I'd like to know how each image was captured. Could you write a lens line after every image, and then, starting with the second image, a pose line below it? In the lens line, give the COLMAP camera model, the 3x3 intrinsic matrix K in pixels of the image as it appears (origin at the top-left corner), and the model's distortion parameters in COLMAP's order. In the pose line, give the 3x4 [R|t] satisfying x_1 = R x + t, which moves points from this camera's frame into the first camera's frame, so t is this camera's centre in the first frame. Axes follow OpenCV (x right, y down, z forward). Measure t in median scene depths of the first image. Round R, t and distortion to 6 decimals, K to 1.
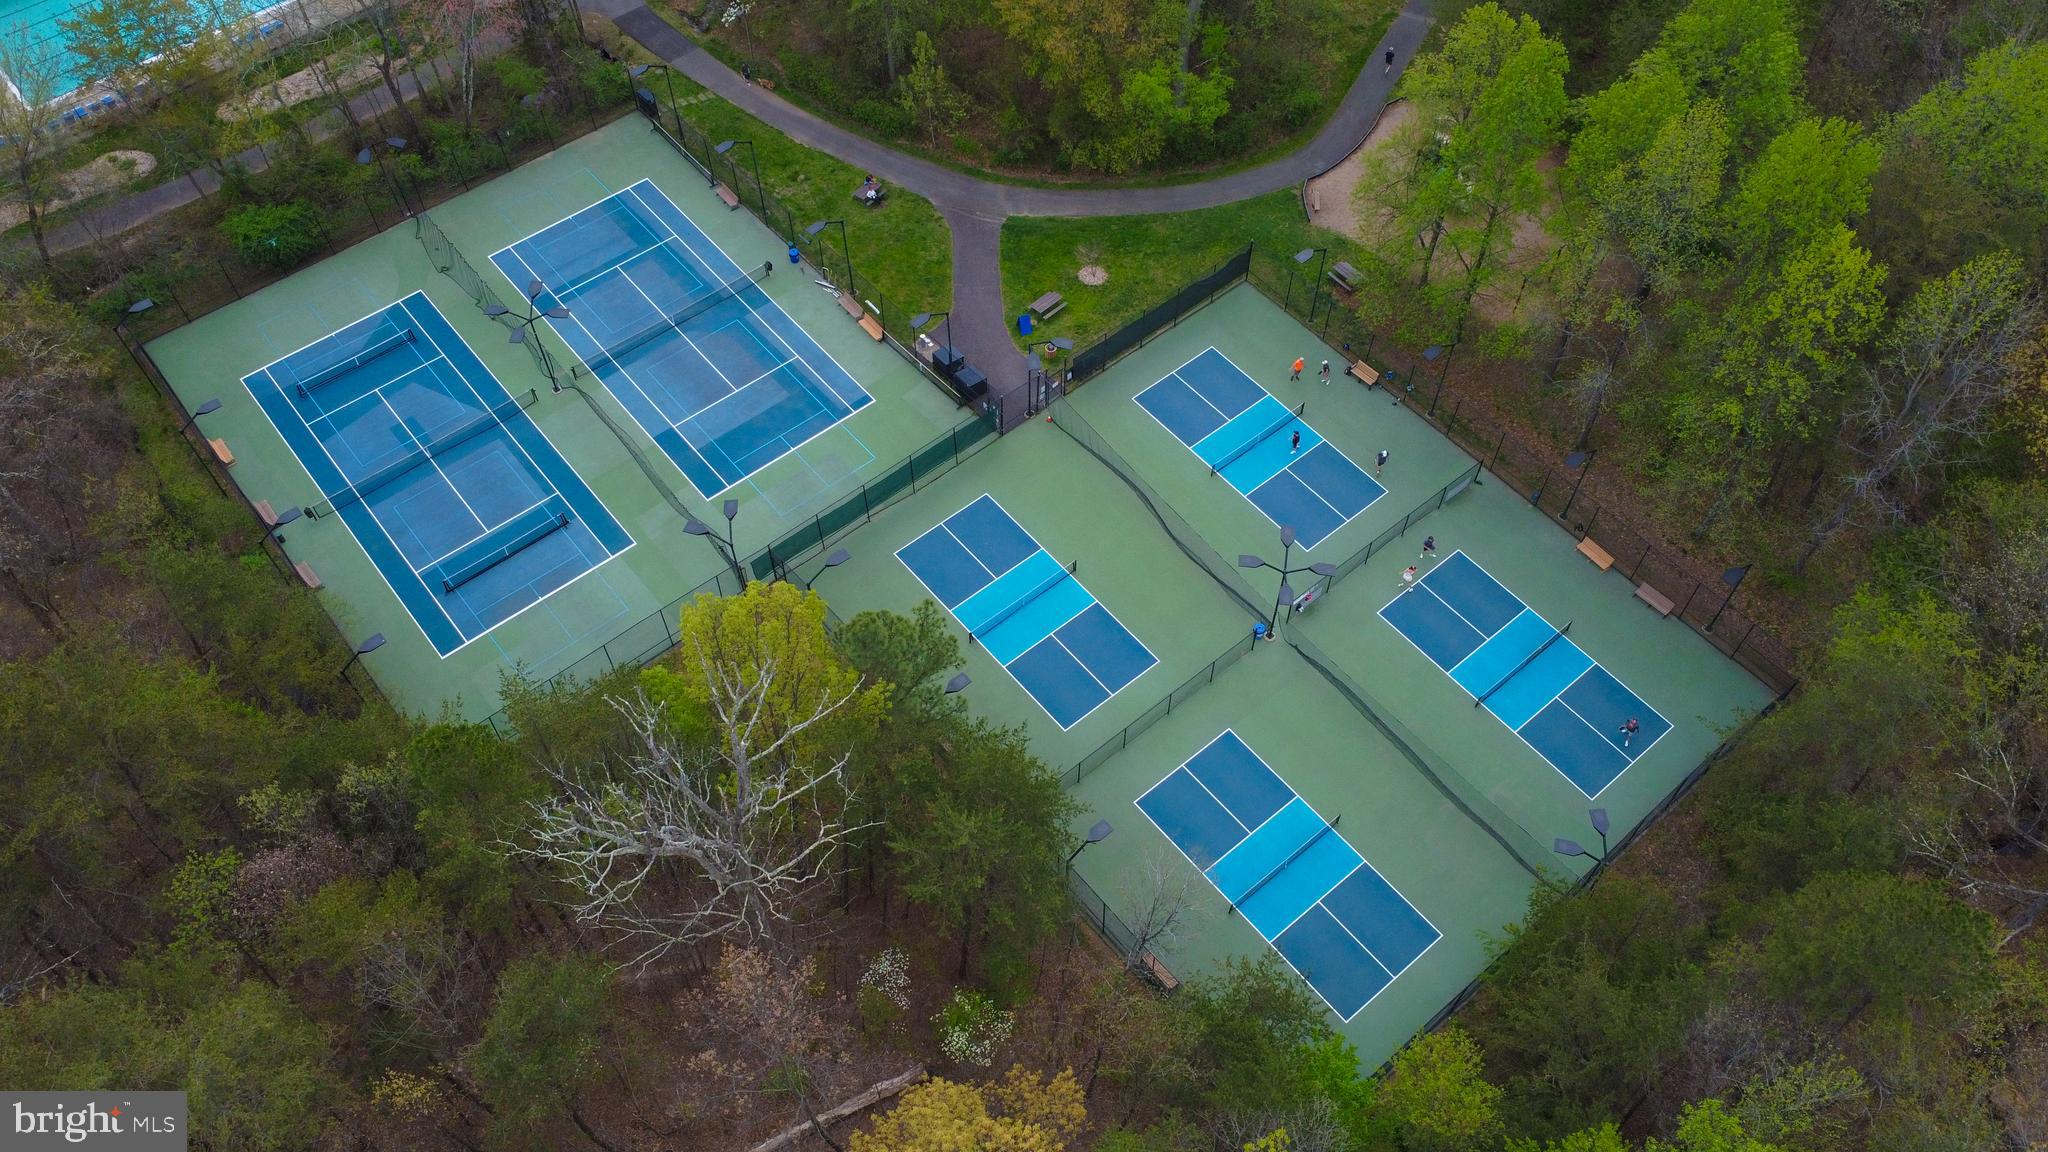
lens RADIAL K [[1536.8, 0, 1028.0], [0, 1536.8, 593.6], [0, 0, 1]] dist [0.000227, 0.003408]
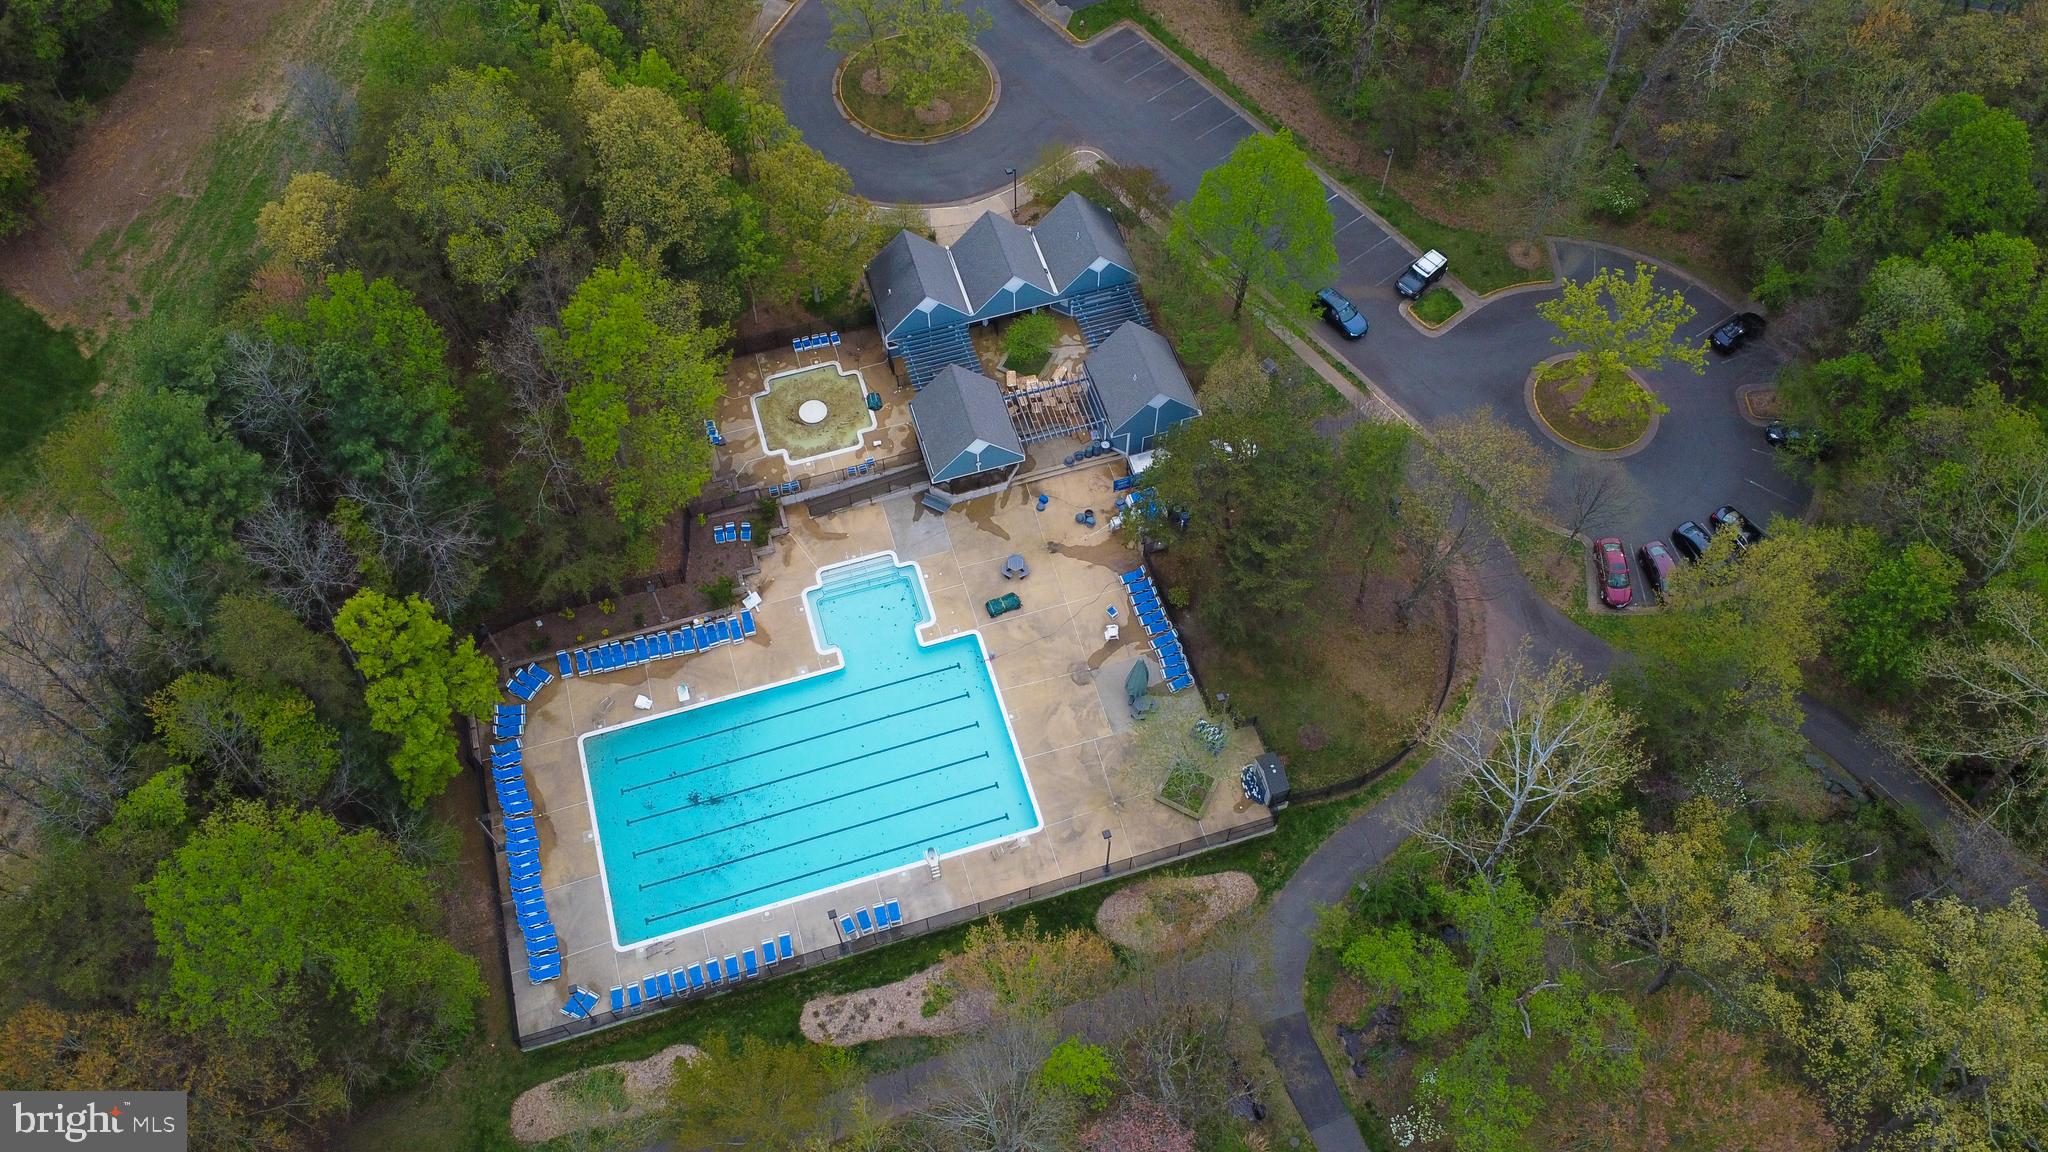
lens RADIAL K [[1536.8, 0, 1028.0], [0, 1536.8, 593.6], [0, 0, 1]] dist [0.000227, 0.003408]
pose [[0.919354, 0.342951, -0.192803, -0.306613], [-0.325629, 0.938315, 0.116325, -0.650476], [0.220804, -0.044161, 0.974318, 0.175950]]
